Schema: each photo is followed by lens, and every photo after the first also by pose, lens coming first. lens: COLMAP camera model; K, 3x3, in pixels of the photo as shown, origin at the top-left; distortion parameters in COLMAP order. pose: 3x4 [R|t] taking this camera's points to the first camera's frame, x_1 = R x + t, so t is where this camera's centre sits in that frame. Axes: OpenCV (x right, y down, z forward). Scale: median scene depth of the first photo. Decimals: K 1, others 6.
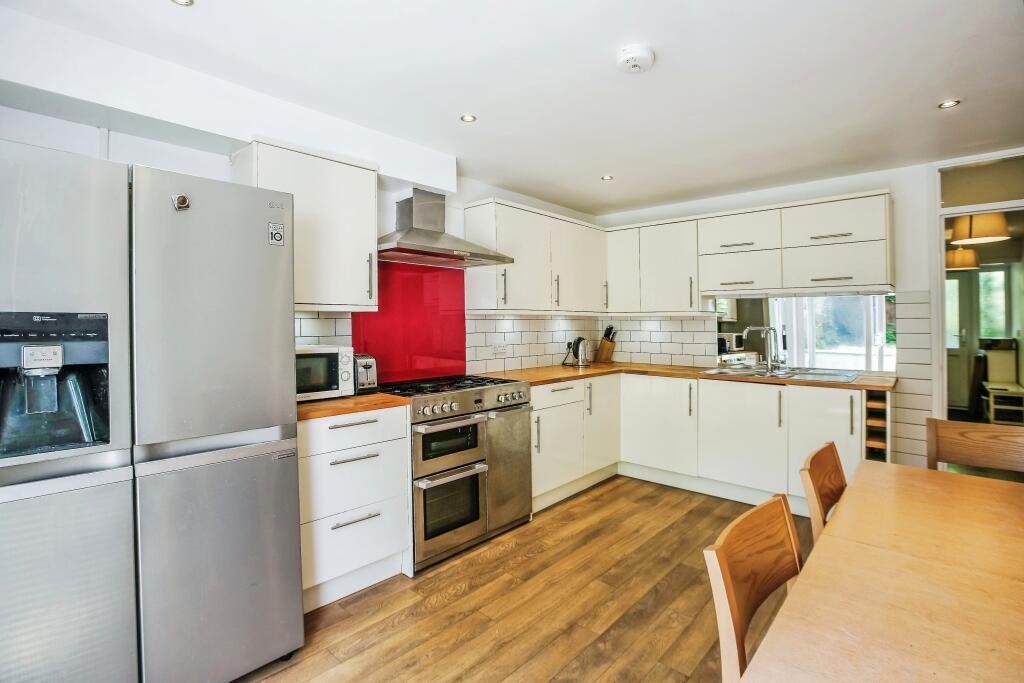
lens RADIAL K [[467.9, 0, 514.5], [0, 467.9, 327.5], [0, 0, 1]] dist [-0.050016, 0.015881]
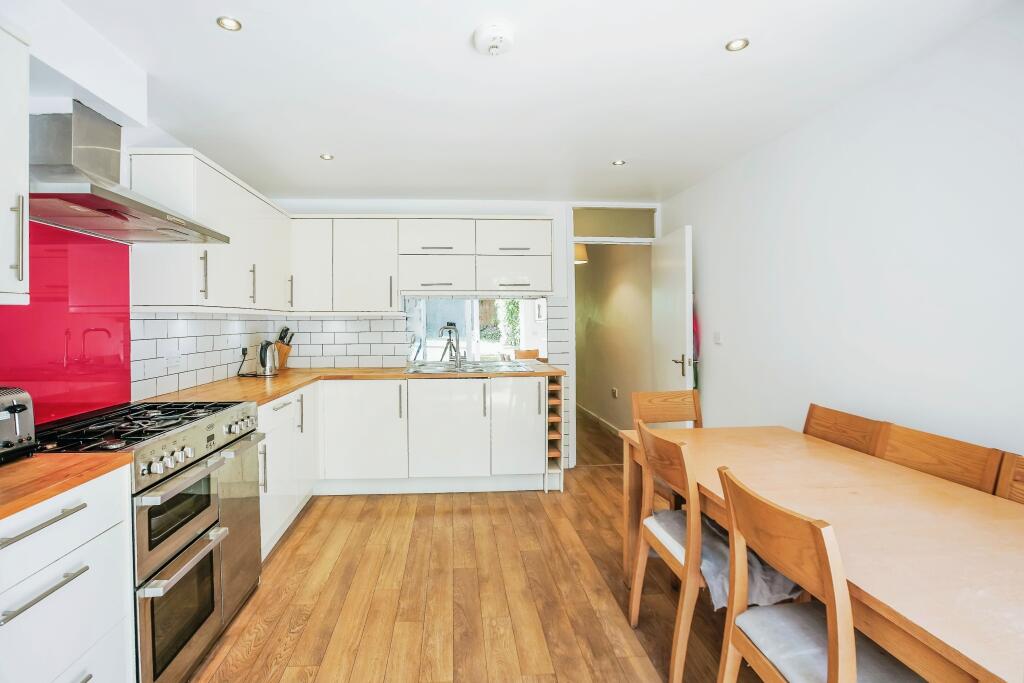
lens RADIAL K [[468.7, 0, 514.4], [0, 468.7, 320.9], [0, 0, 1]] dist [-0.049894, 0.014032]
pose [[0.704451, -0.003150, 0.709745, -0.199333], [0.013892, 0.999860, -0.009350, -0.001756], [-0.709616, 0.016447, 0.704396, 0.171203]]
